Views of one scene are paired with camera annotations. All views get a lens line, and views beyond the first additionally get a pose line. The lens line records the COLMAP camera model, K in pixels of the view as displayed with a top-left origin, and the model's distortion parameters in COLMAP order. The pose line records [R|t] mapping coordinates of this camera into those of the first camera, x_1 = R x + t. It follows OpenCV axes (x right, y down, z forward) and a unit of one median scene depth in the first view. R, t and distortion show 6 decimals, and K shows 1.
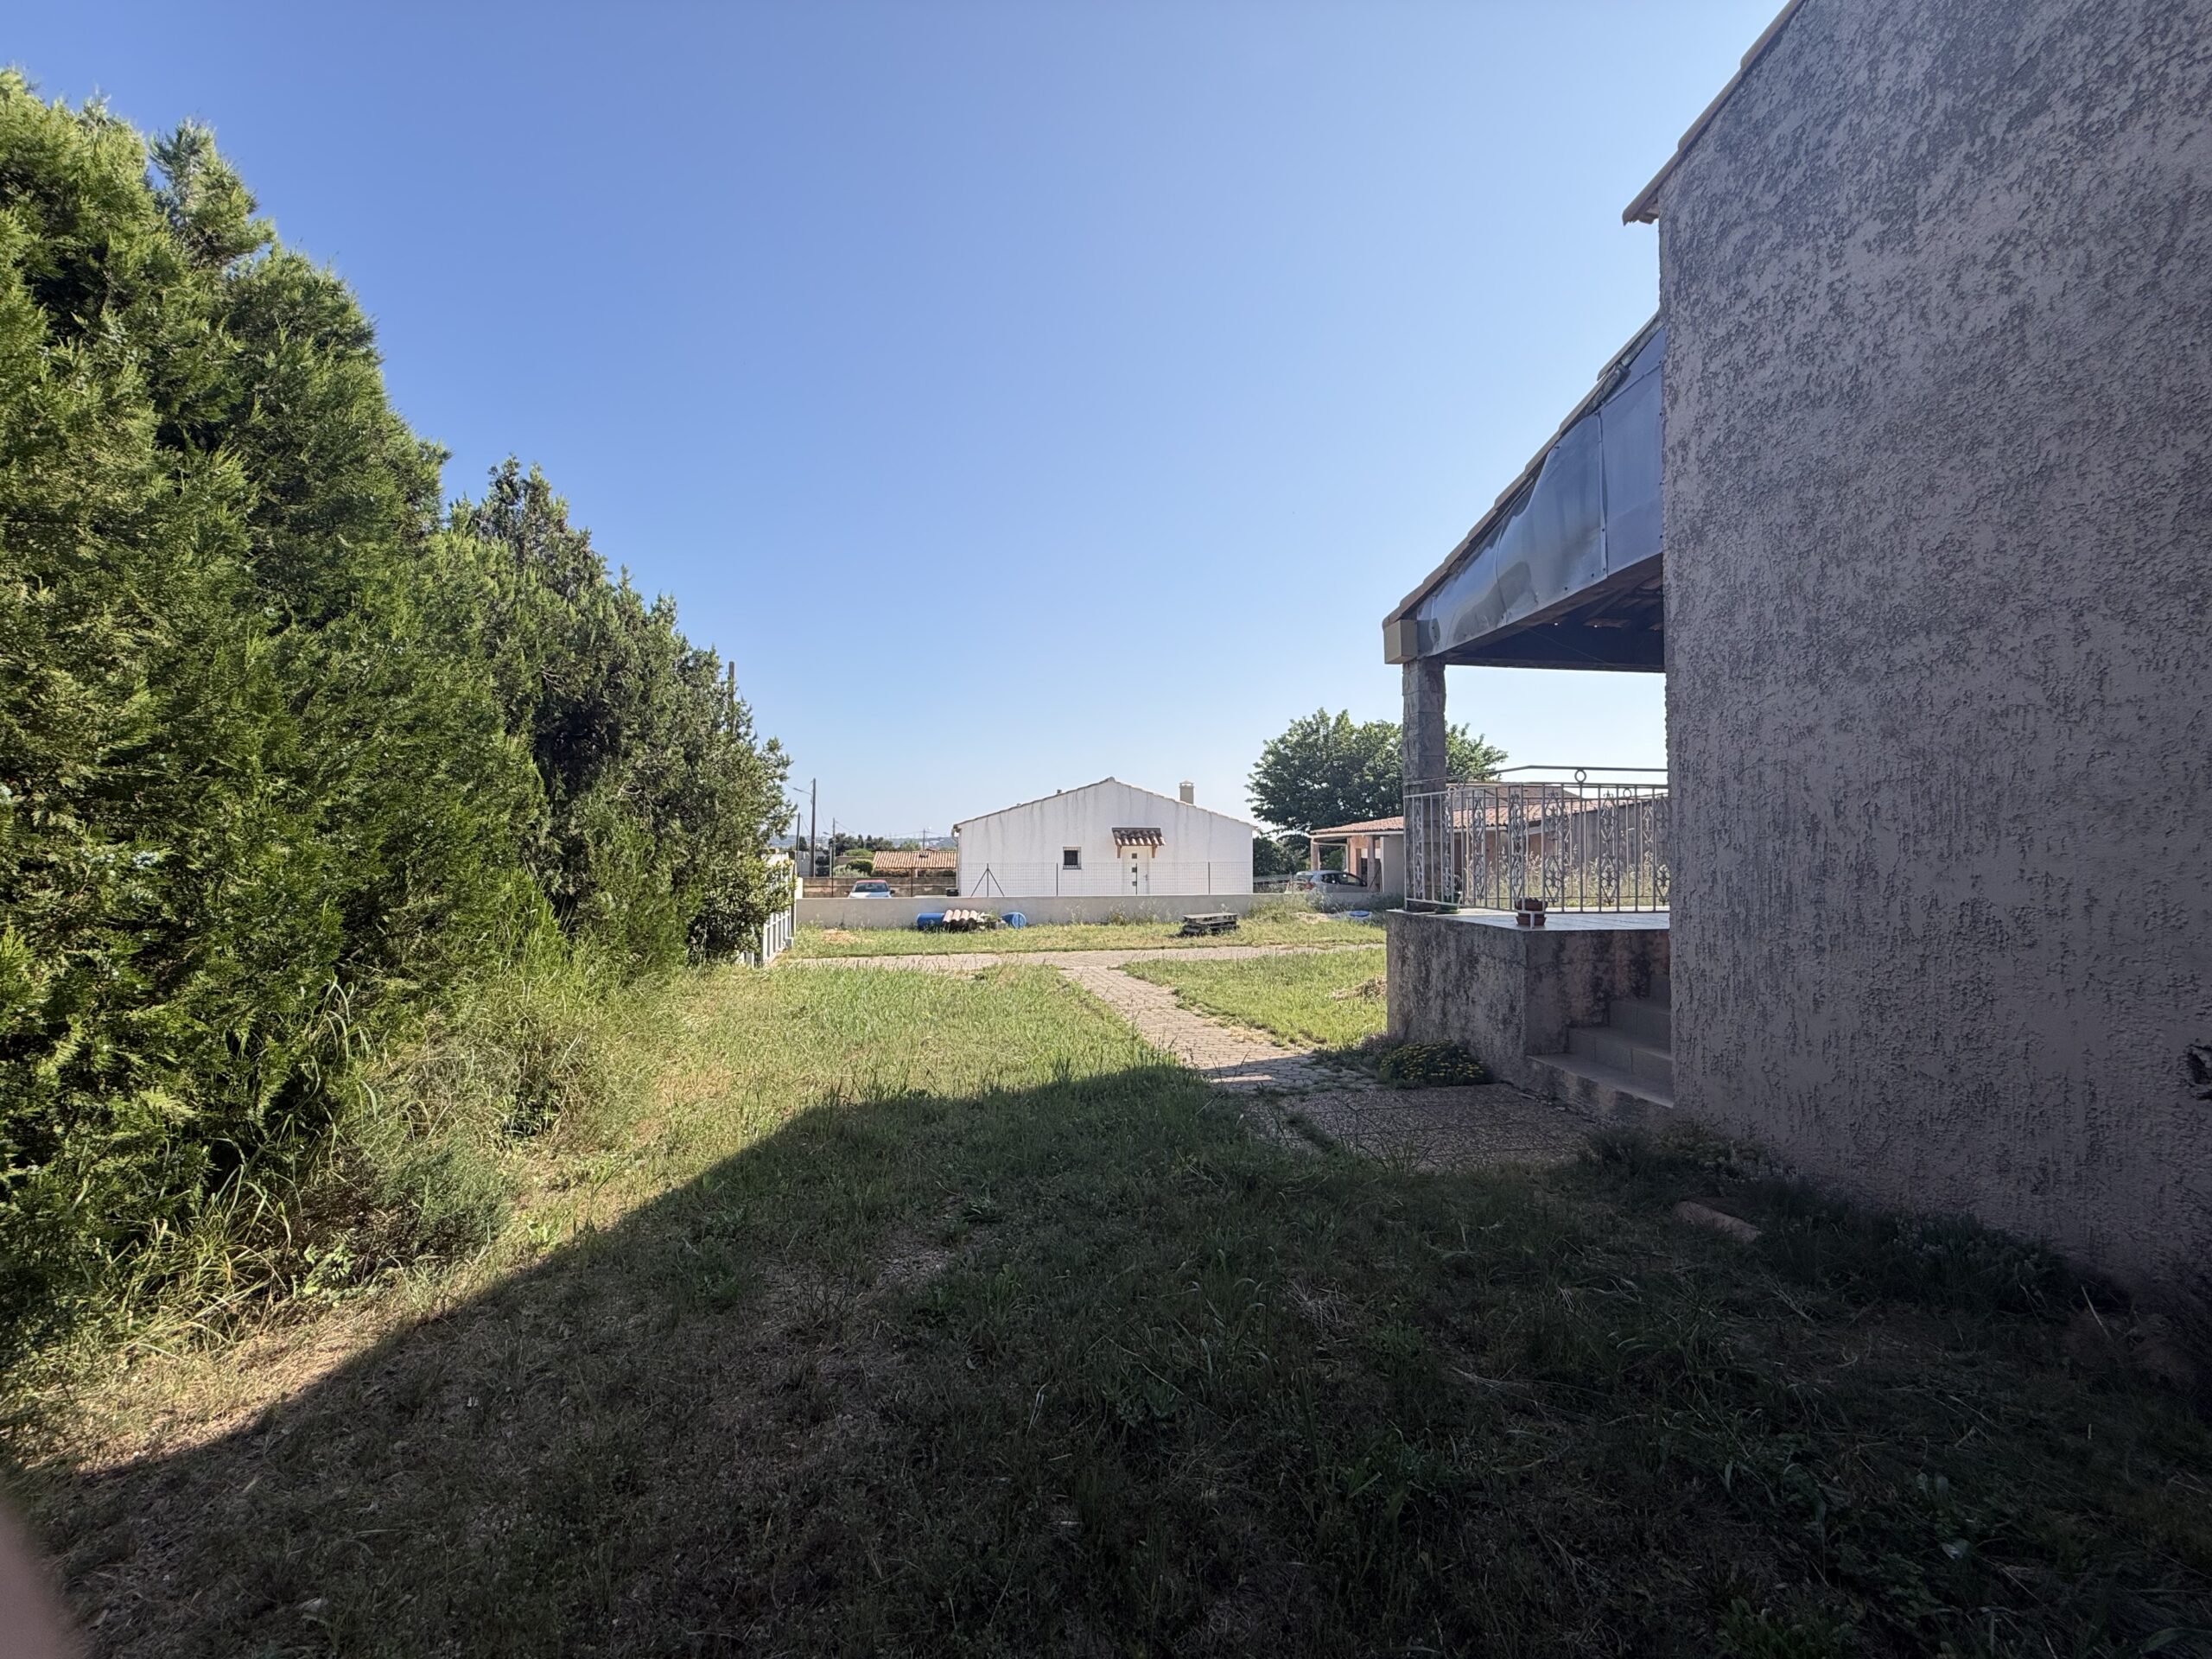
lens RADIAL K [[877.2, 0, 1101.3], [0, 877.2, 830.3], [0, 0, 1]] dist [-0.002313, 0.000194]
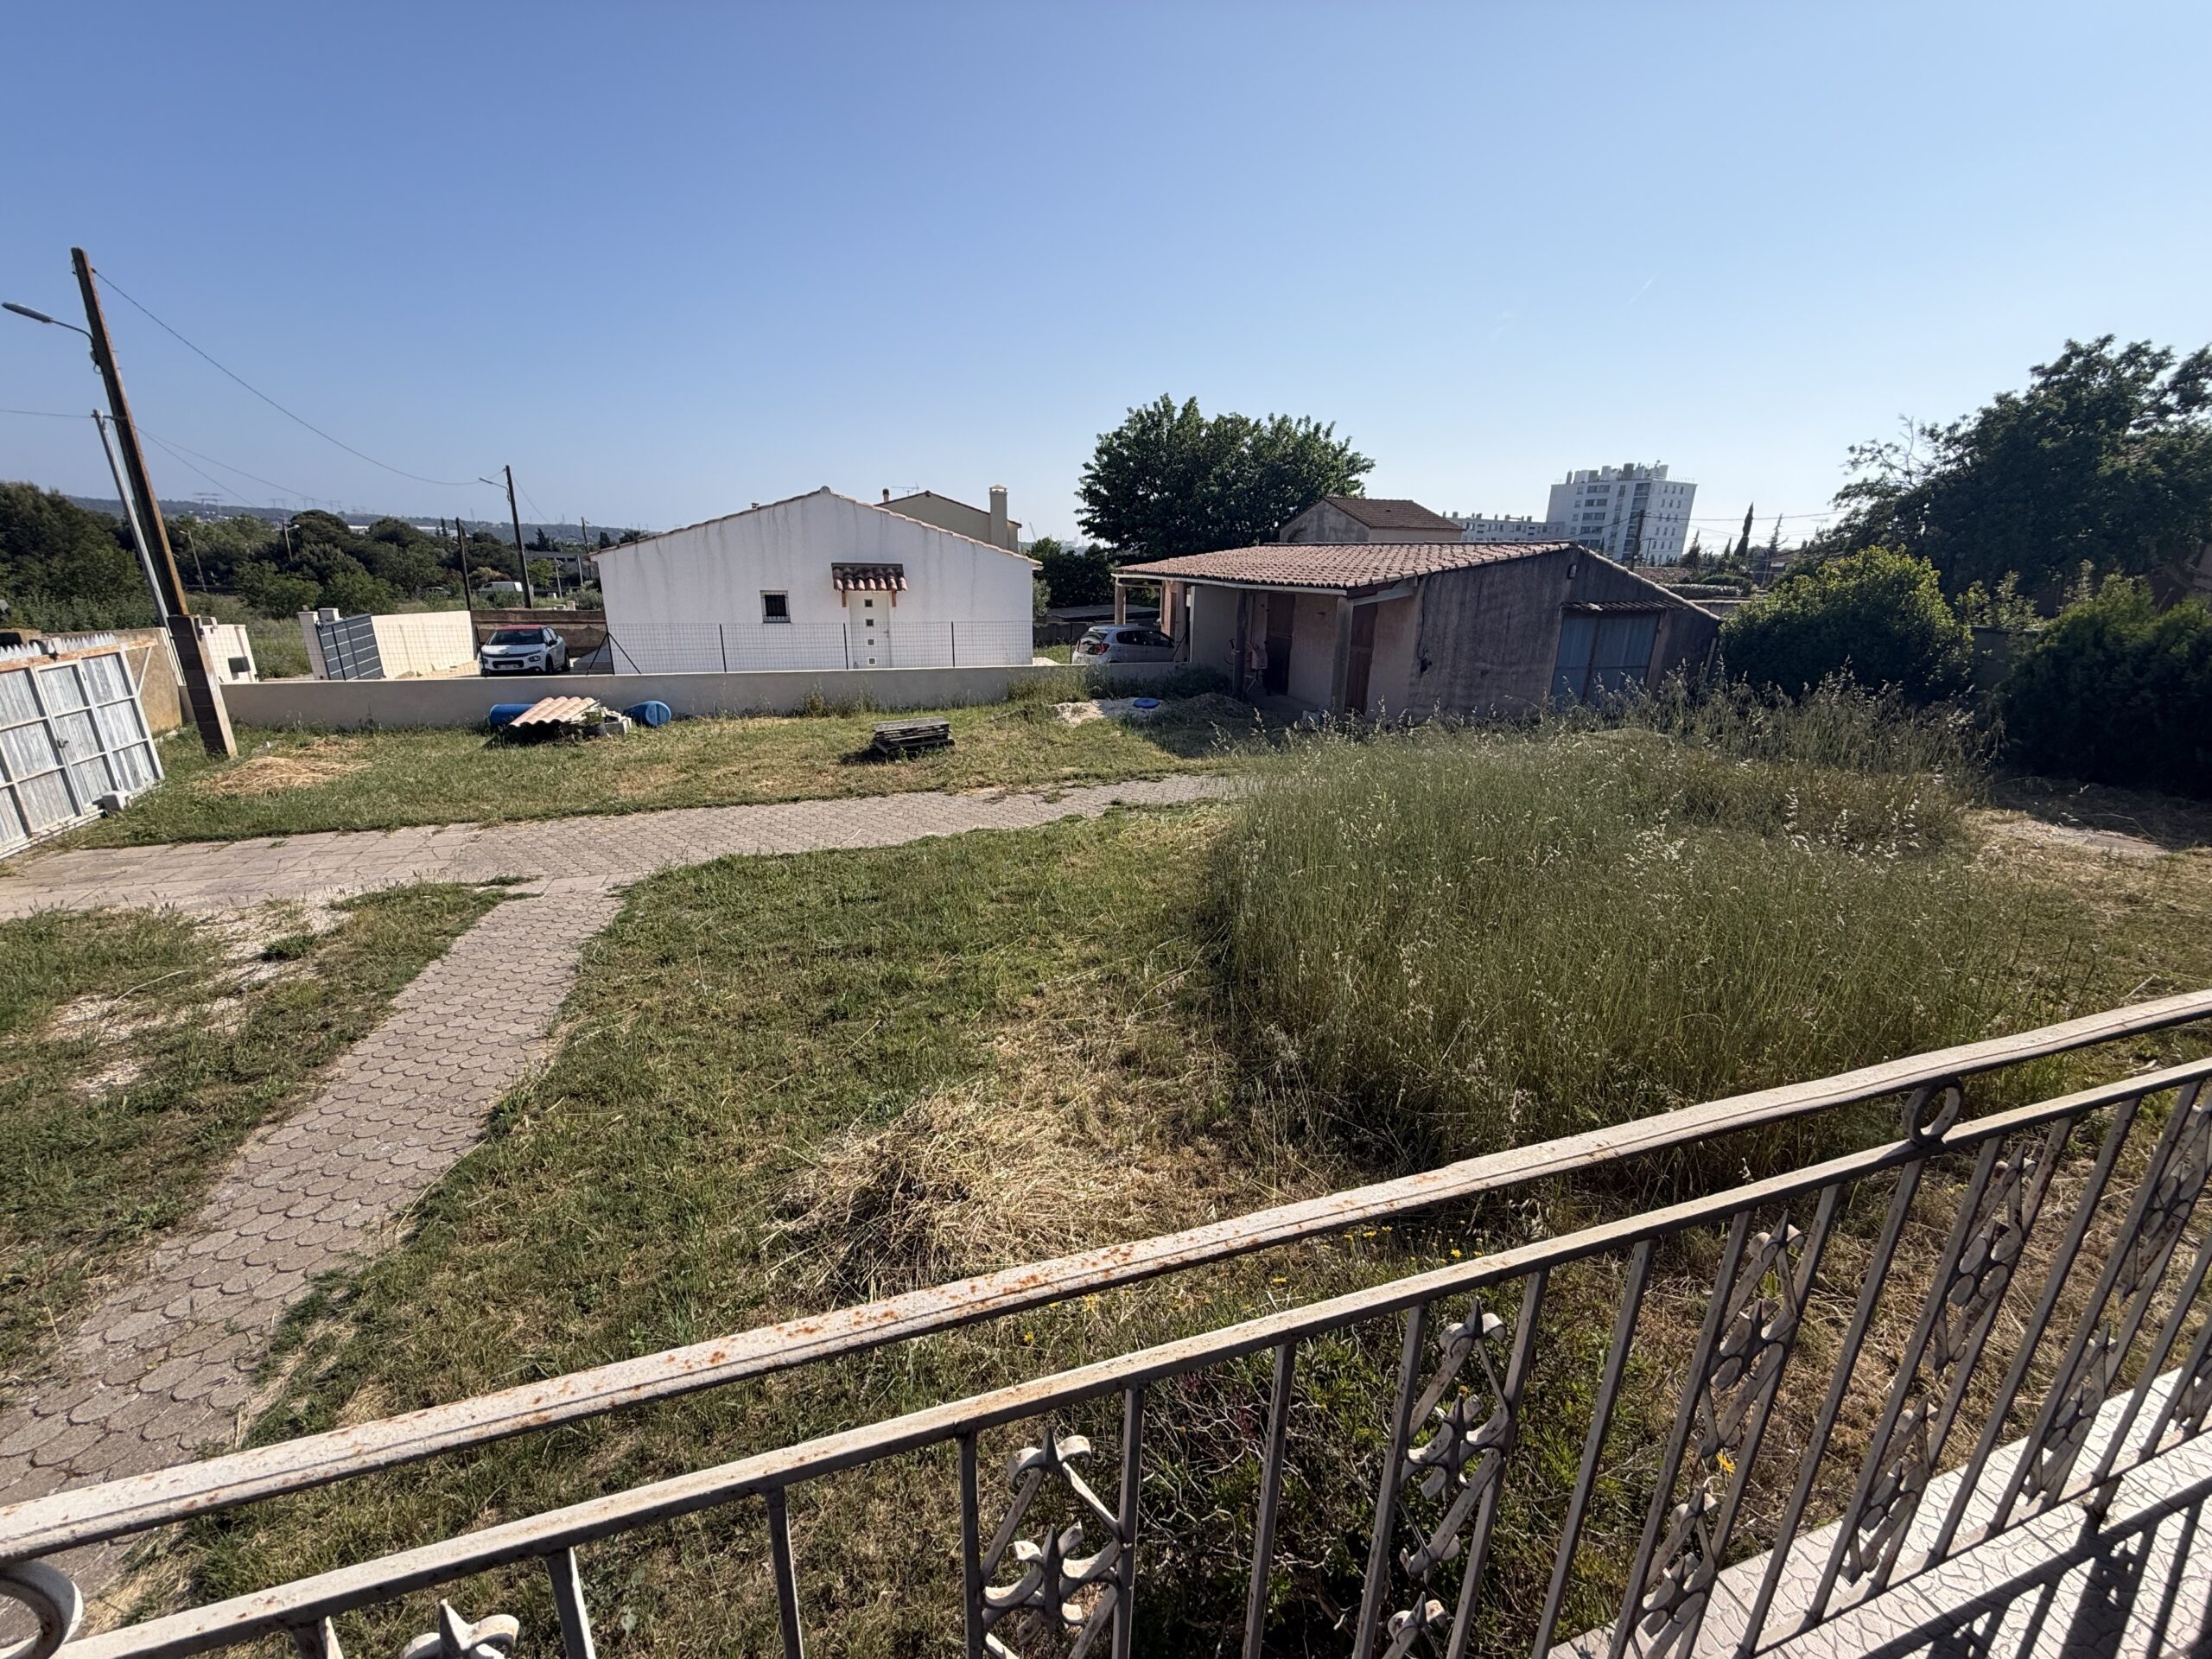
lens RADIAL K [[877.2, 0, 1101.3], [0, 877.2, 830.3], [0, 0, 1]] dist [-0.002313, 0.000194]
pose [[0.988477, -0.028739, 0.148618, 0.063906], [-0.020688, 0.946949, 0.320717, -0.016513], [-0.149950, -0.320096, 0.935443, 0.127998]]
